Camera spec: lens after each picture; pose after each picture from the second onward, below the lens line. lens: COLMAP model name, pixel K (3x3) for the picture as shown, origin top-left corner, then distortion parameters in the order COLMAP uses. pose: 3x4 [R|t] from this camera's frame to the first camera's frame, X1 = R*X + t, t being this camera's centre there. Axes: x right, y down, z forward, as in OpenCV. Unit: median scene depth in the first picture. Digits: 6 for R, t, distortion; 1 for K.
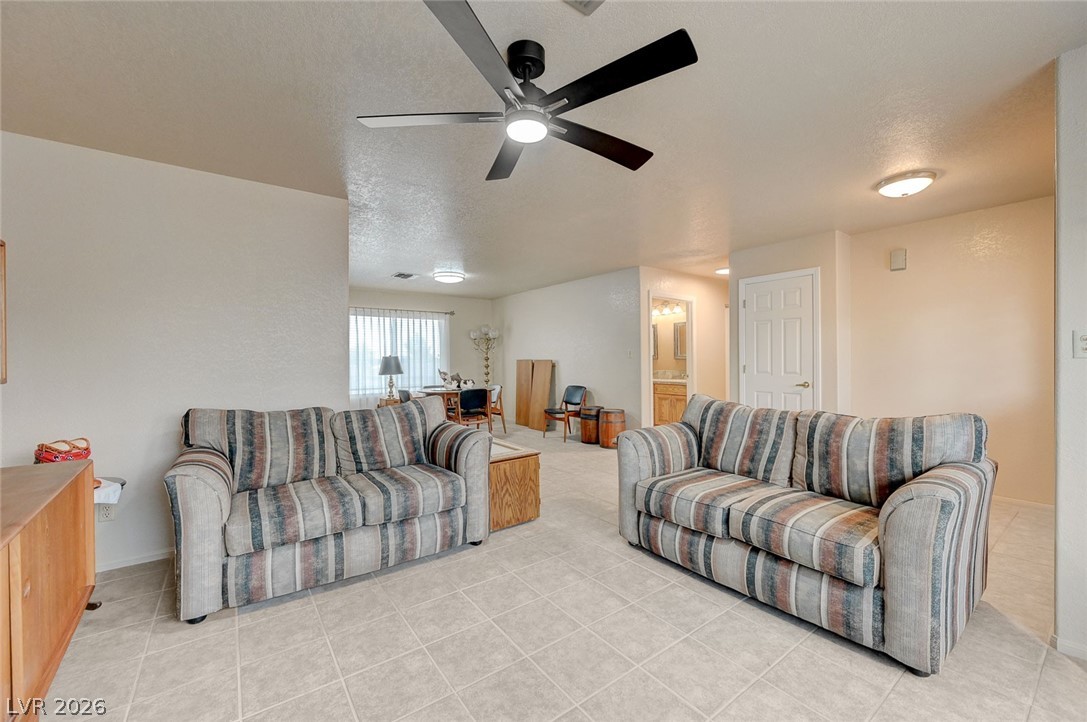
lens RADIAL K [[430.0, 0, 544.7], [0, 430.0, 359.6], [0, 0, 1]] dist [-0.002460, -0.000002]
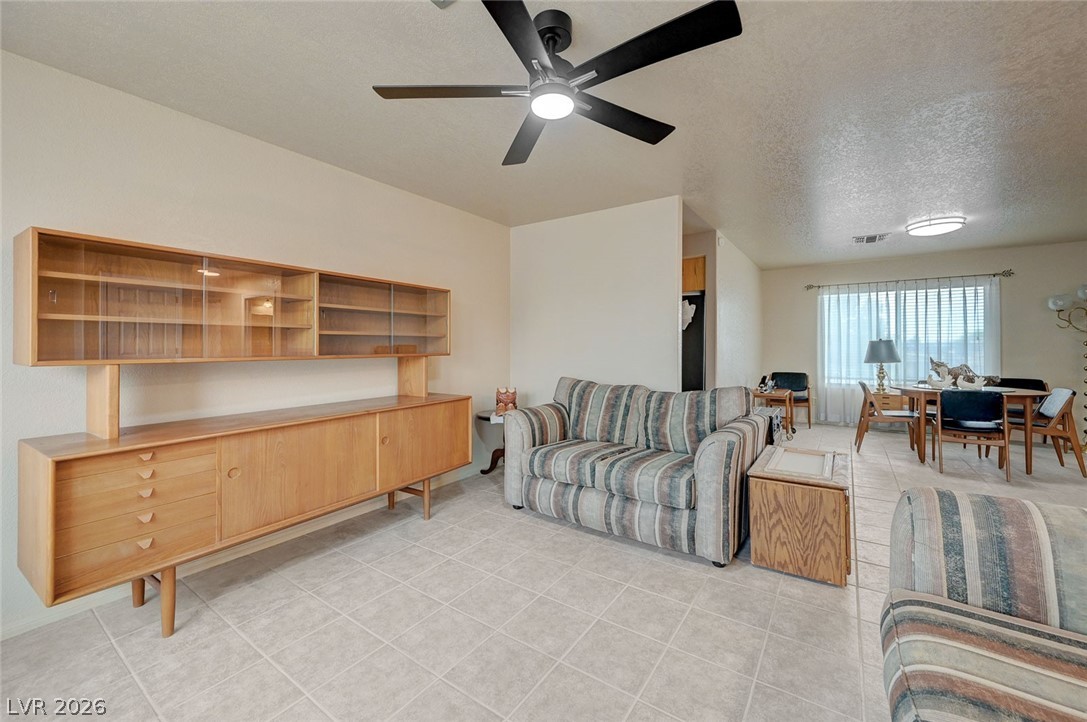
lens RADIAL K [[430.0, 0, 555.5], [0, 430.0, 344.8], [0, 0, 1]] dist [-0.002460, -0.000002]
pose [[0.333416, 0.003986, -0.942771, 0.513536], [-0.001172, 0.999992, 0.003813, -0.002641], [0.942779, -0.000166, 0.333418, 0.415467]]
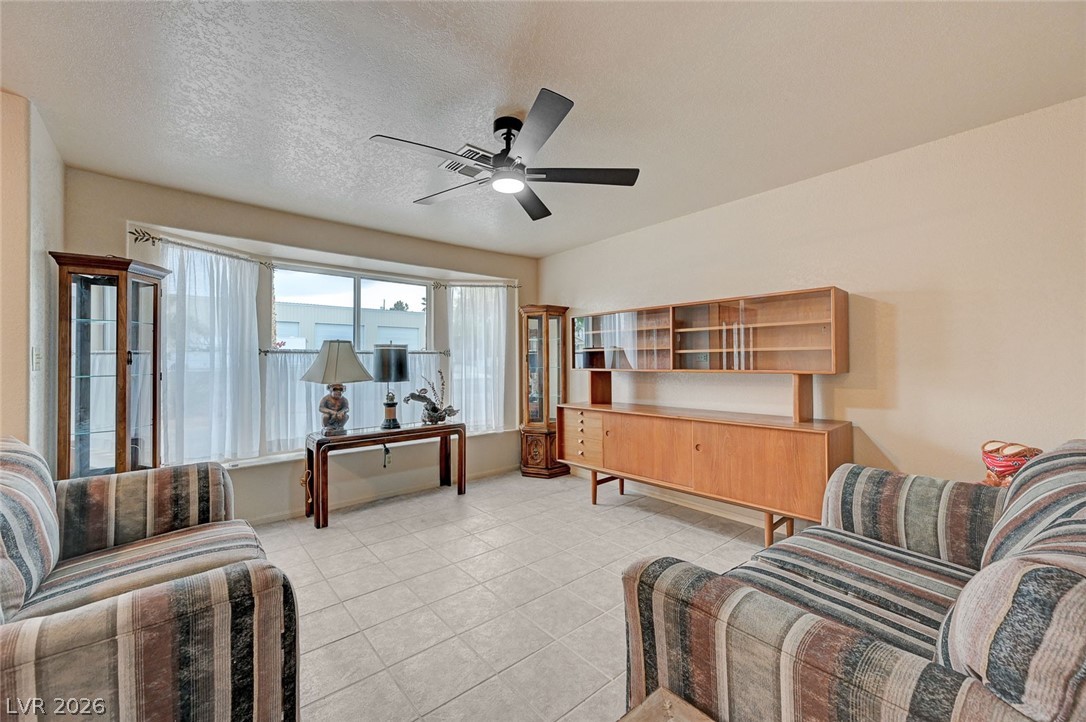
lens RADIAL K [[429.6, 0, 542.8], [0, 429.6, 359.3], [0, 0, 1]] dist [-0.002460, -0.000002]
pose [[-0.997257, 0.014464, -0.072592, -0.026426], [0.014733, 0.999886, -0.003175, -0.005390], [0.072537, -0.004236, -0.997357, 1.355618]]
